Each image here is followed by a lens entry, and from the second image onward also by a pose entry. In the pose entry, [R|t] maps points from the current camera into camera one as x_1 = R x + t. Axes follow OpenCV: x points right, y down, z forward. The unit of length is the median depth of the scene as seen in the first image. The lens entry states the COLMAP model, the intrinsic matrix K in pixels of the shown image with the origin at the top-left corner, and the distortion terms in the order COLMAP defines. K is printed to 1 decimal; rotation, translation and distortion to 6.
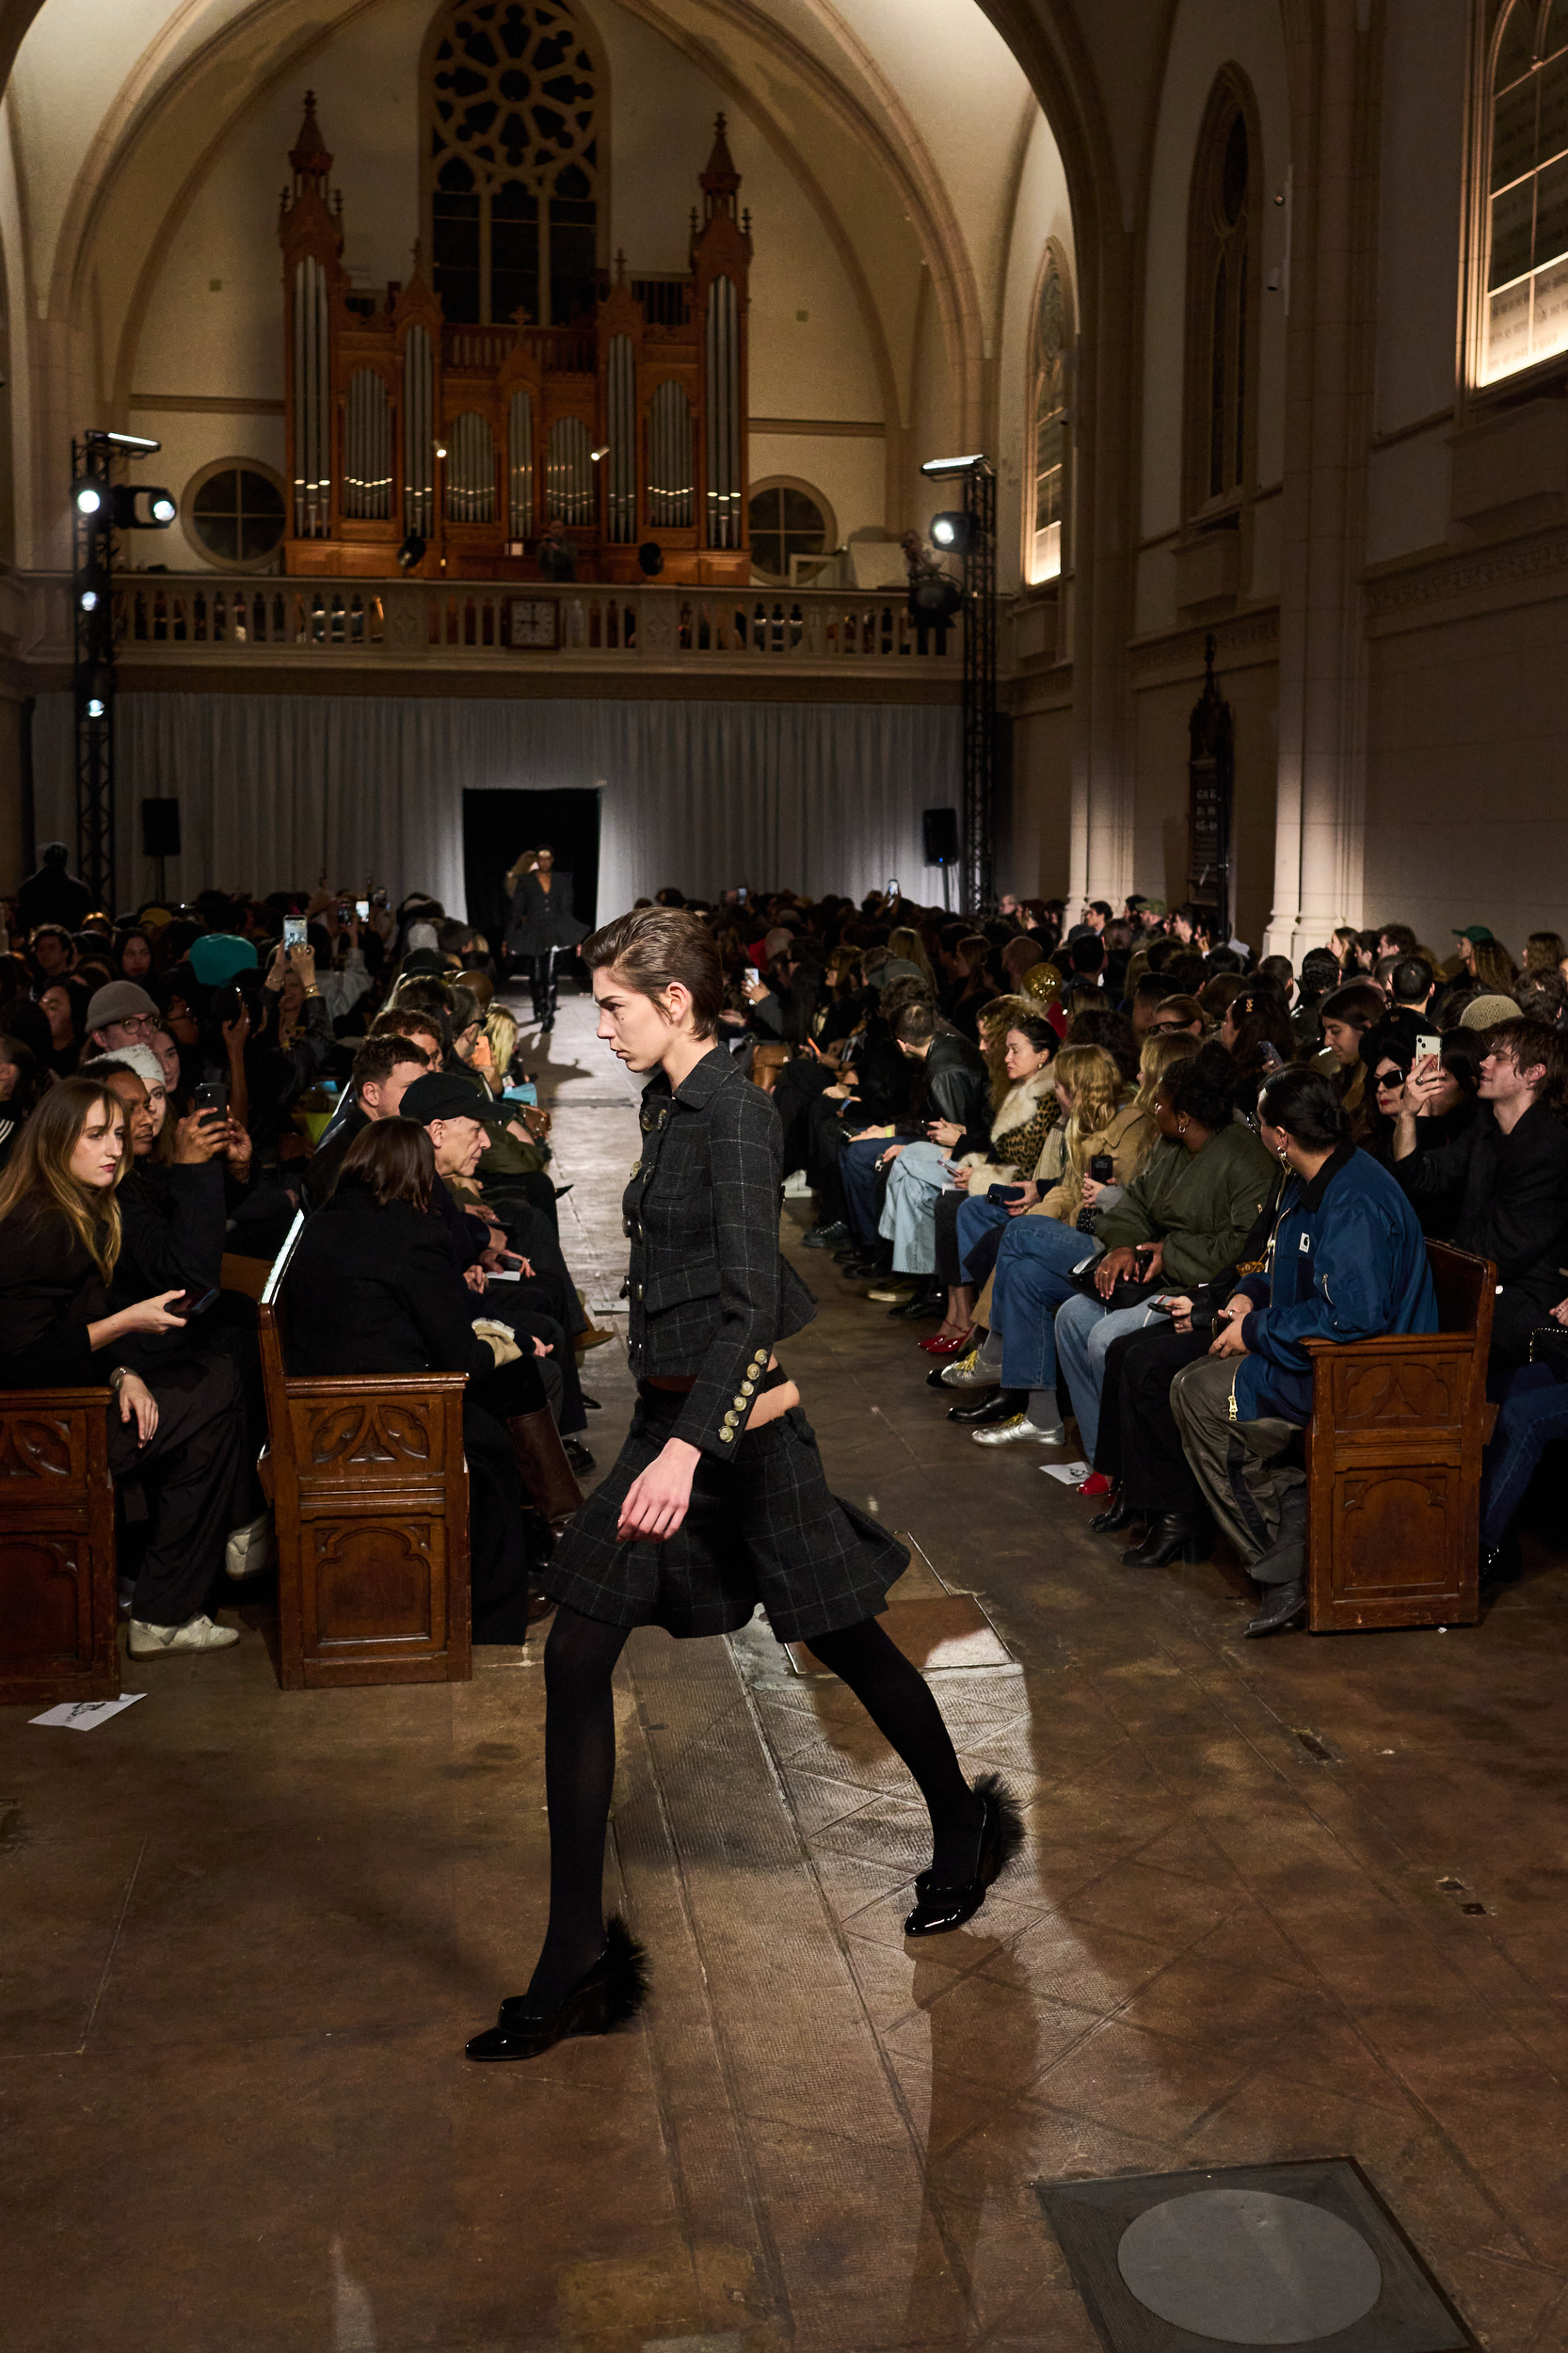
lens RADIAL K [[2477.6, 0, 917.8], [0, 2477.6, 1028.8], [0, 0, 1]] dist [0.008050, 0.000000]
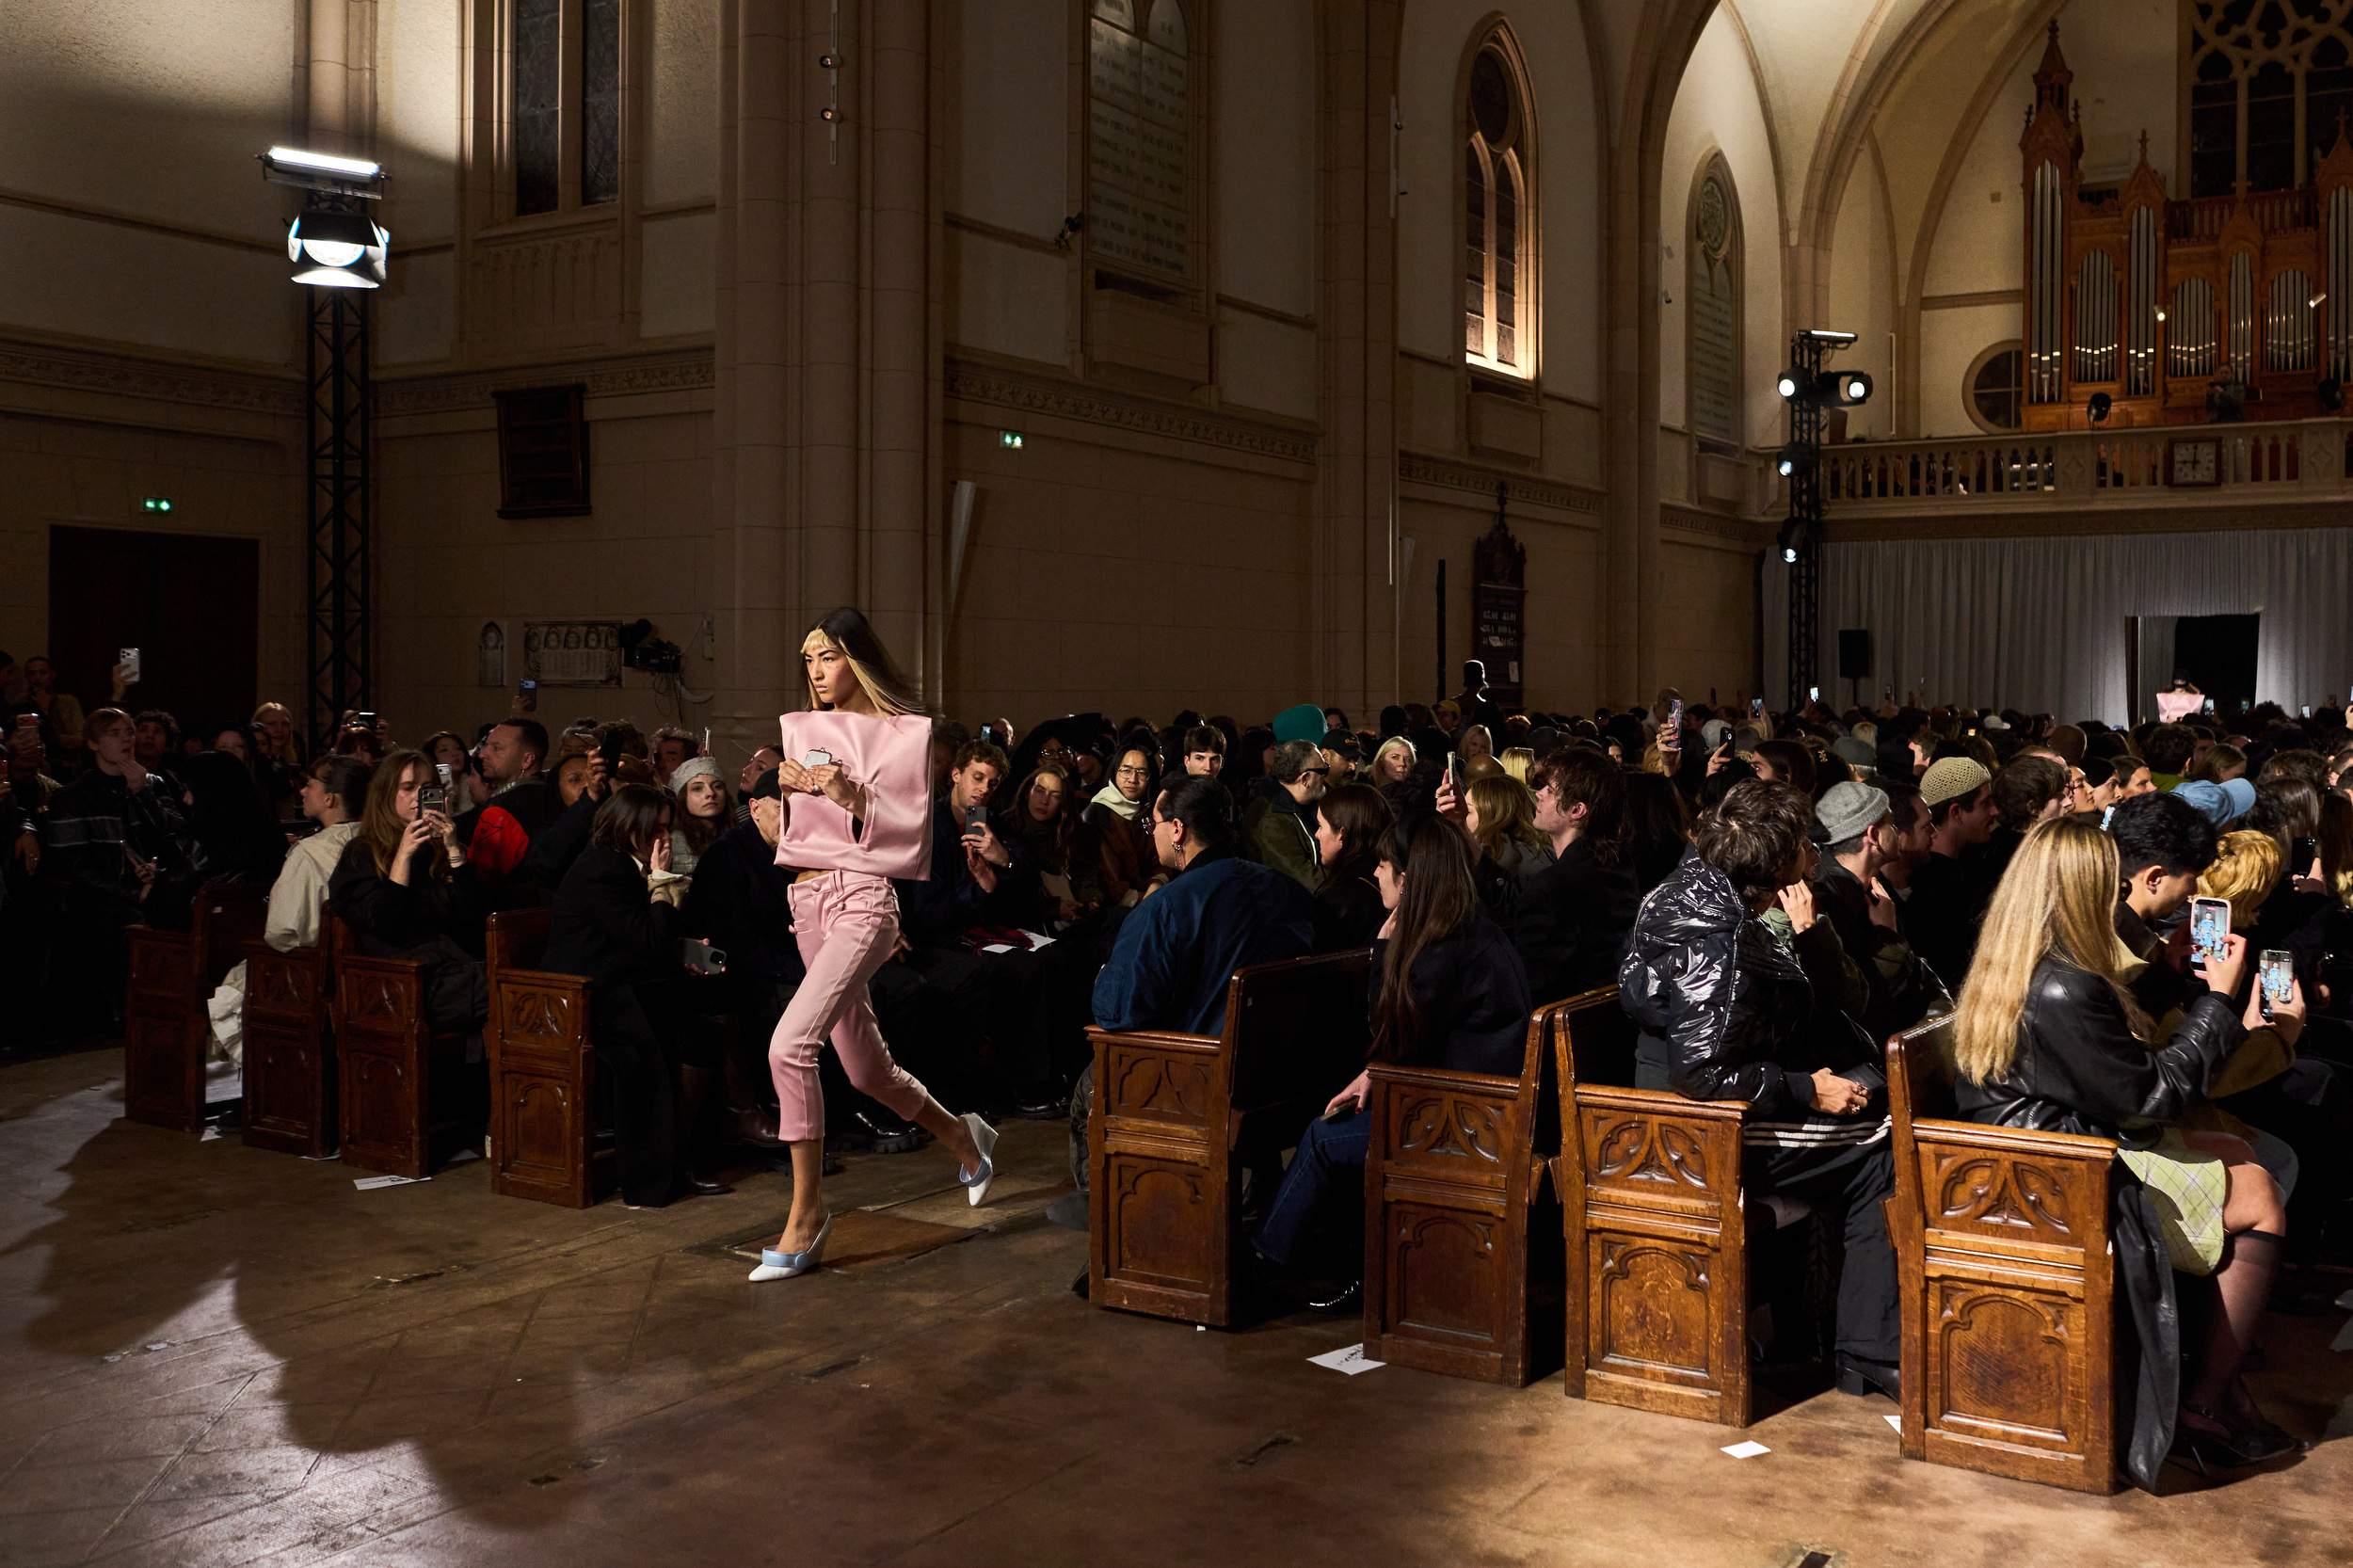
lens RADIAL K [[2146.8, 0, 1373.5], [0, 2146.8, 673.2], [0, 0, 1]] dist [-0.014337, 0.018307]
pose [[0.763524, -0.005168, -0.645759, 0.171269], [-0.048954, 0.996627, -0.065858, 0.005747], [0.643921, 0.081896, 0.760696, 0.072159]]
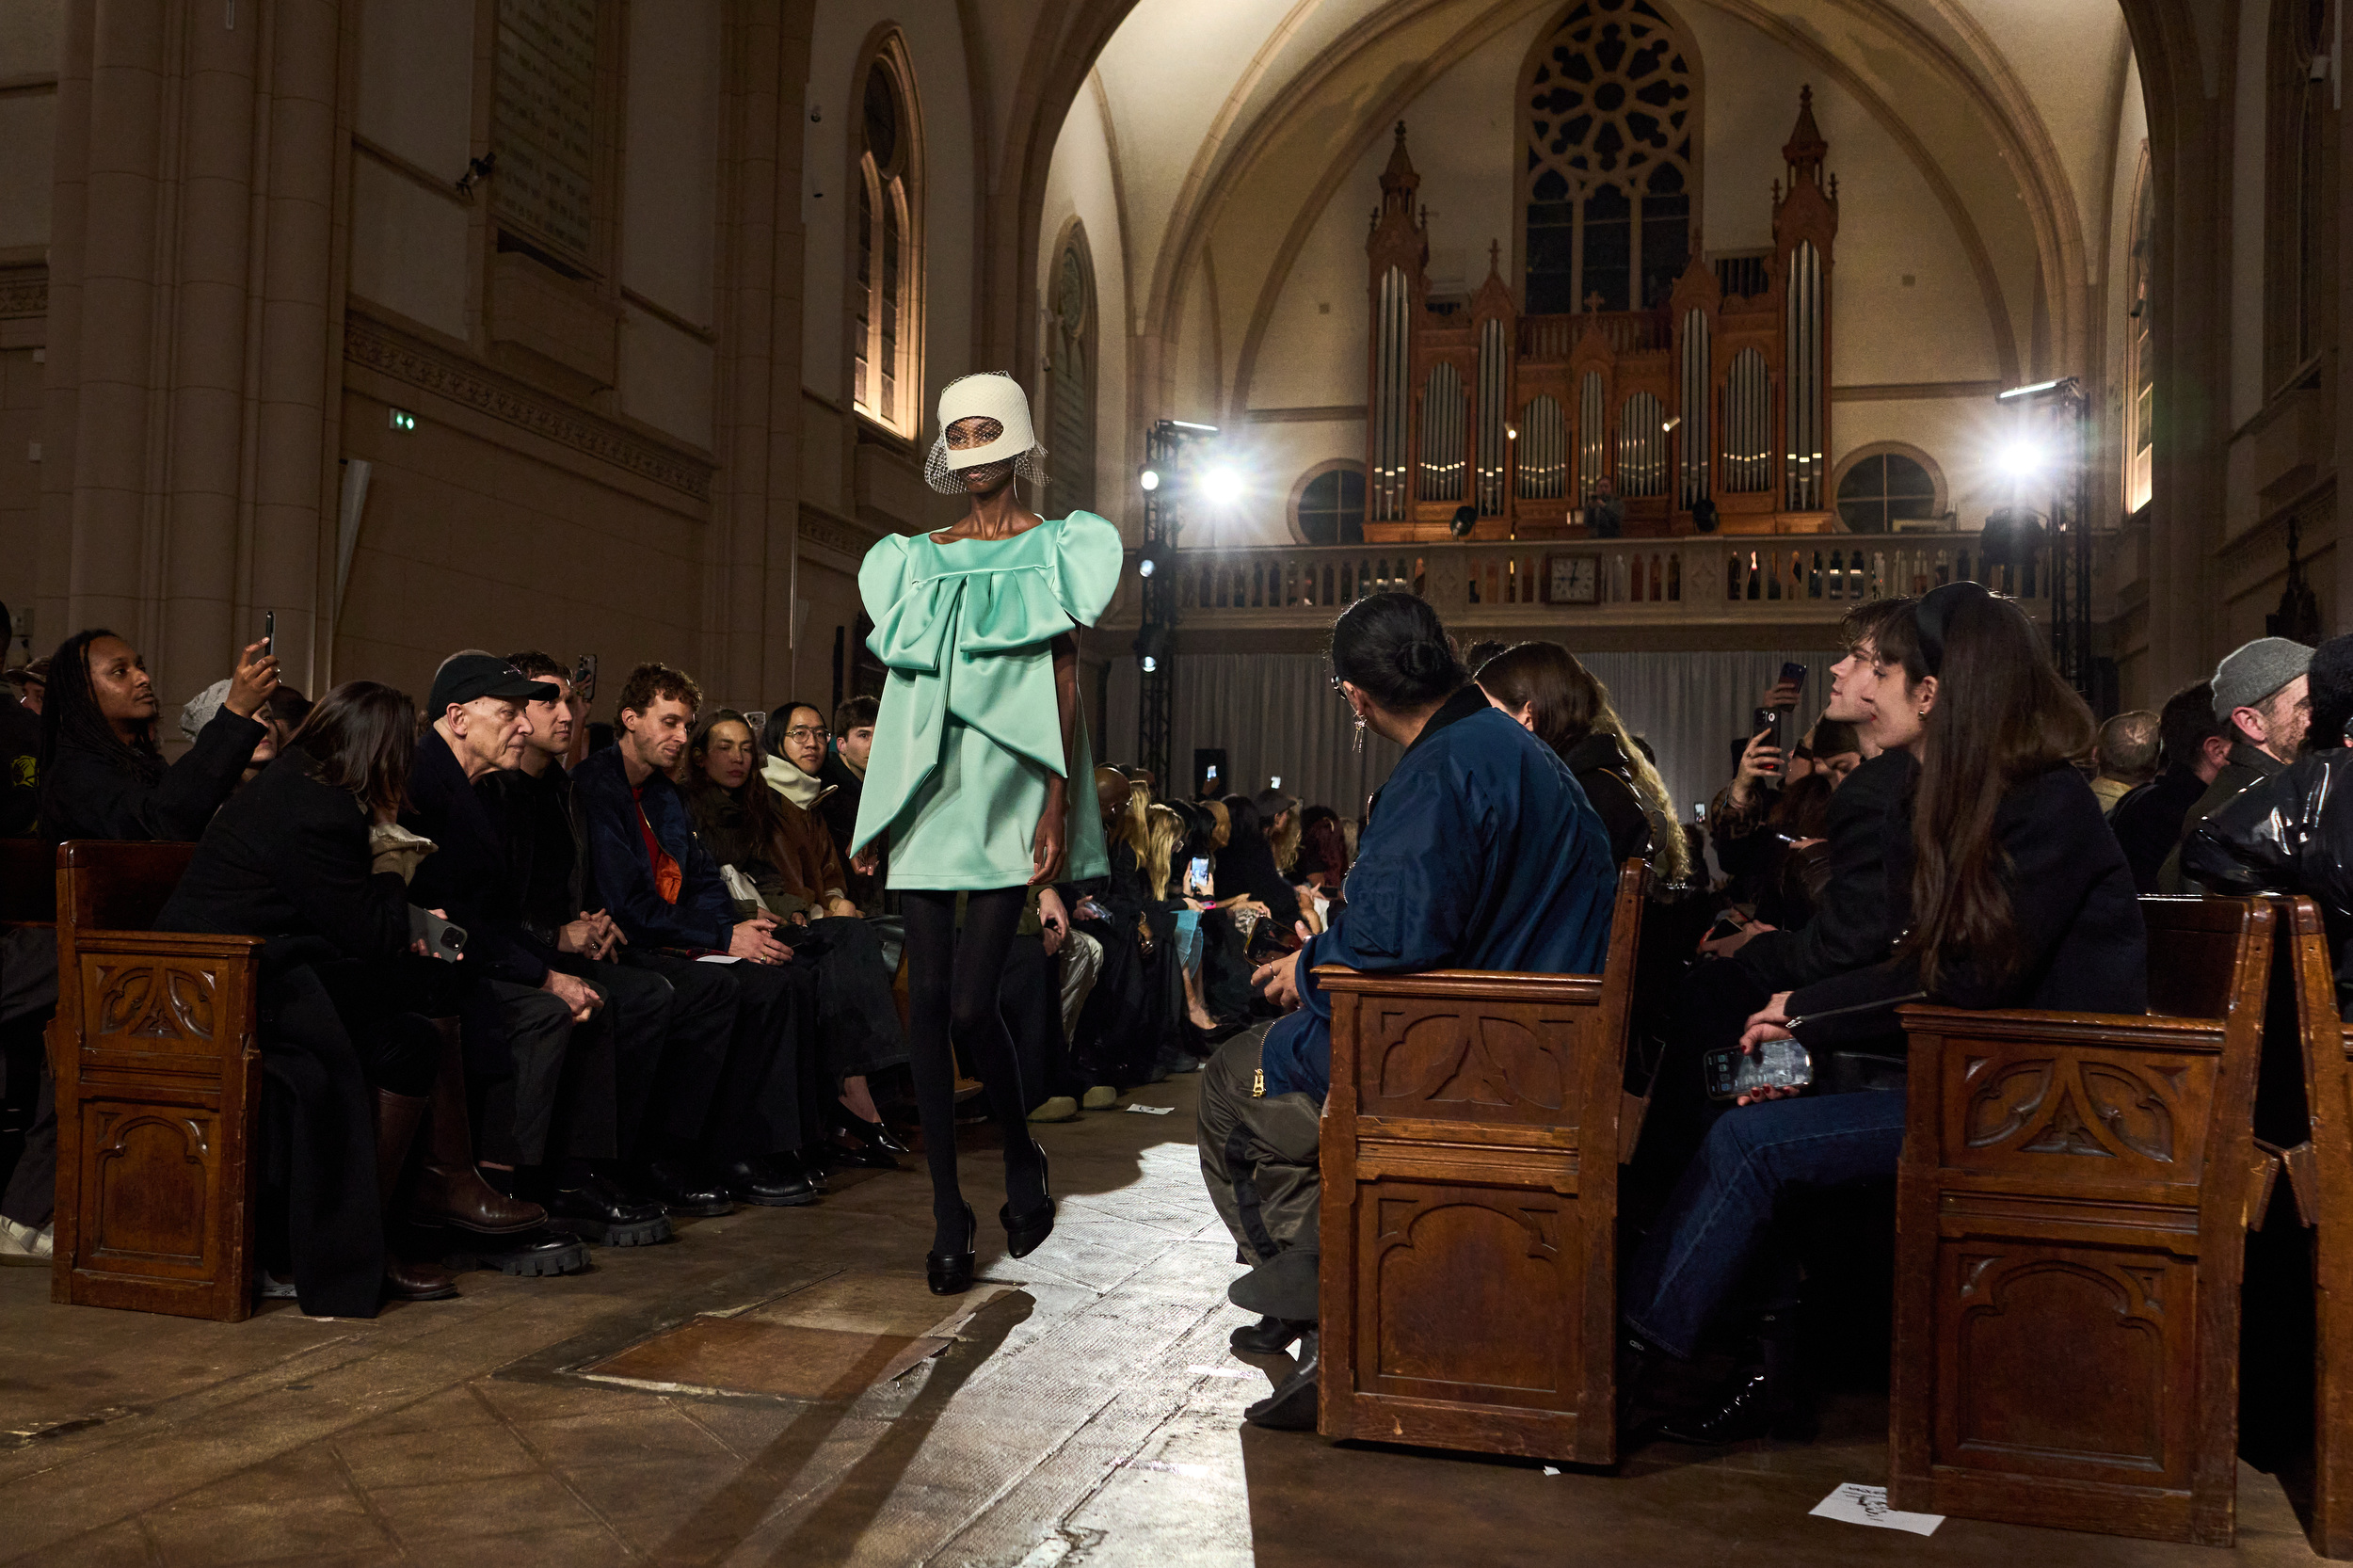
lens RADIAL K [[2260.3, 0, 925.2], [0, 2260.3, 739.9], [0, 0, 1]] dist [-0.001509, 0.000000]
pose [[0.867571, -0.009213, -0.497228, 0.072386], [-0.059734, 0.990659, -0.122580, 0.029243], [0.493713, 0.136049, 0.858917, 0.088231]]
